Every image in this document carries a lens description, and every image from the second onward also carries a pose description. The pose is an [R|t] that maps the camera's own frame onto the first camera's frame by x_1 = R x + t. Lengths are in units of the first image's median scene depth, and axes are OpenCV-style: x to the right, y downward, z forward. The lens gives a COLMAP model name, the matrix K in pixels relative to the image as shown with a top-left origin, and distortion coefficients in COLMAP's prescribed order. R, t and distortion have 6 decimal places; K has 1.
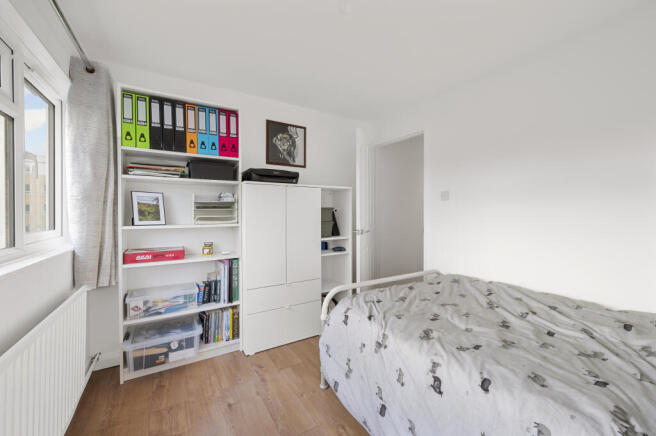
lens RADIAL K [[264.7, 0, 328.0], [0, 264.7, 218.0], [0, 0, 1]] dist [-0.002124, -0.000117]
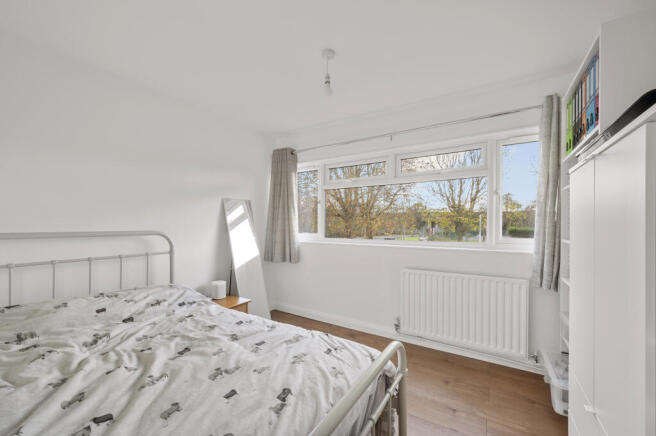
lens RADIAL K [[264.7, 0, 328.0], [0, 264.7, 218.0], [0, 0, 1]] dist [-0.002124, -0.000117]
pose [[-0.901223, -0.006702, -0.433305, 0.558471], [-0.006529, 0.999977, -0.001888, -0.042279], [0.433307, 0.001128, -0.901245, 1.817321]]
